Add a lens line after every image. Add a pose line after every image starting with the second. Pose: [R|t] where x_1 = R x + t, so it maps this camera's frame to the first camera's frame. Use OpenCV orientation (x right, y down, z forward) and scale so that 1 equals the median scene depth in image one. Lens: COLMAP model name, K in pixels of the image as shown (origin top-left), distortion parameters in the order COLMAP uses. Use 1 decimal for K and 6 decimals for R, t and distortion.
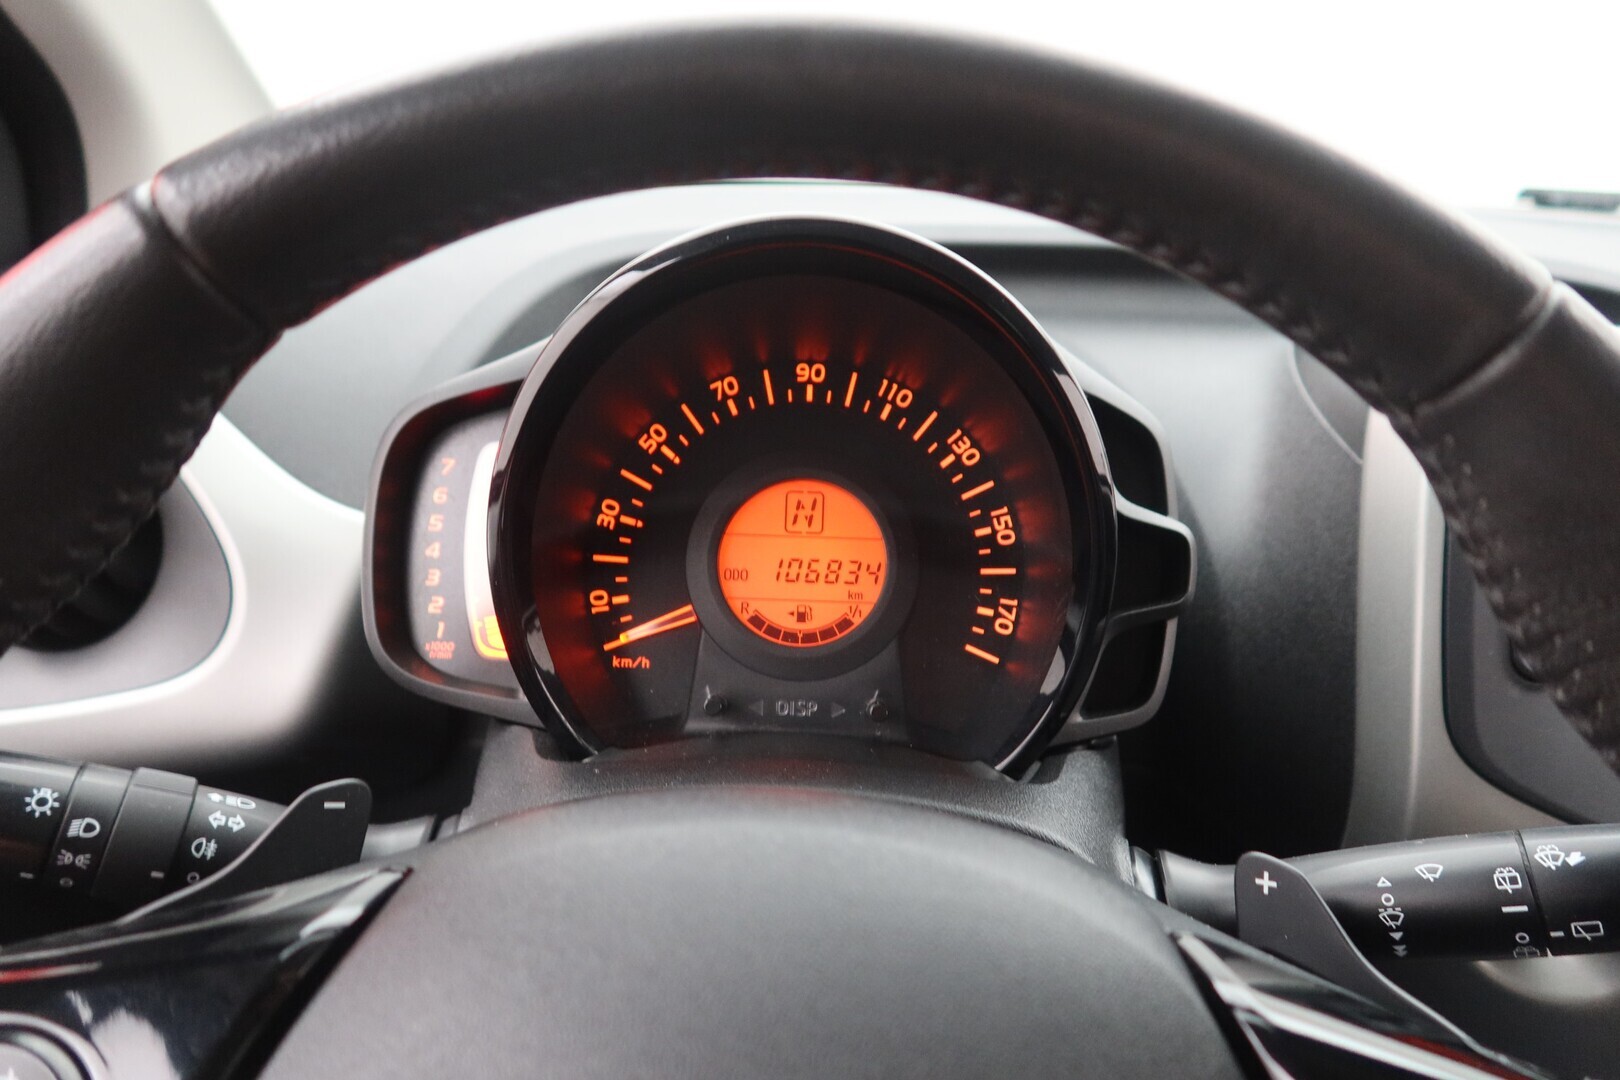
lens RADIAL K [[1085.3, 0, 807.6], [0, 1085.3, 543.0], [0, 0, 1]] dist [-0.055337, -0.002129]
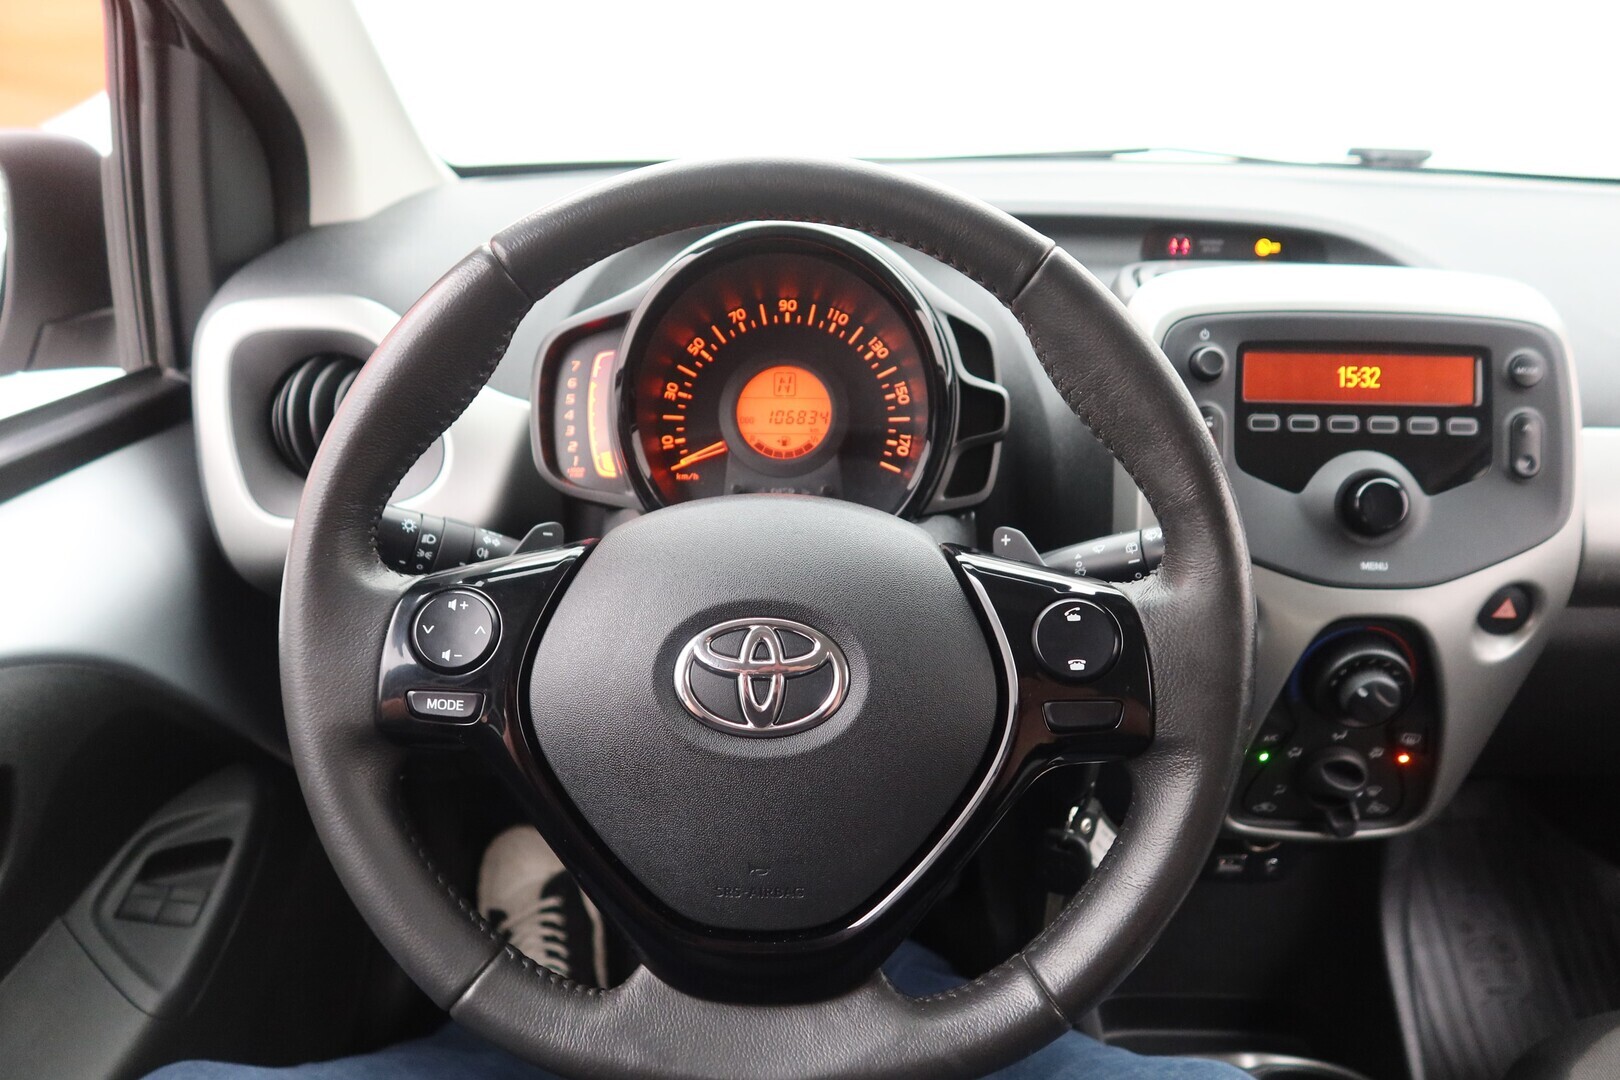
lens RADIAL K [[1085.3, 0, 810.7], [0, 1085.3, 538.0], [0, 0, 1]] dist [-0.055337, -0.002129]
pose [[0.999751, -0.022227, -0.002154, 0.034898], [0.022312, 0.998198, 0.055710, 0.114836], [0.000912, -0.055744, 0.998445, -0.724782]]
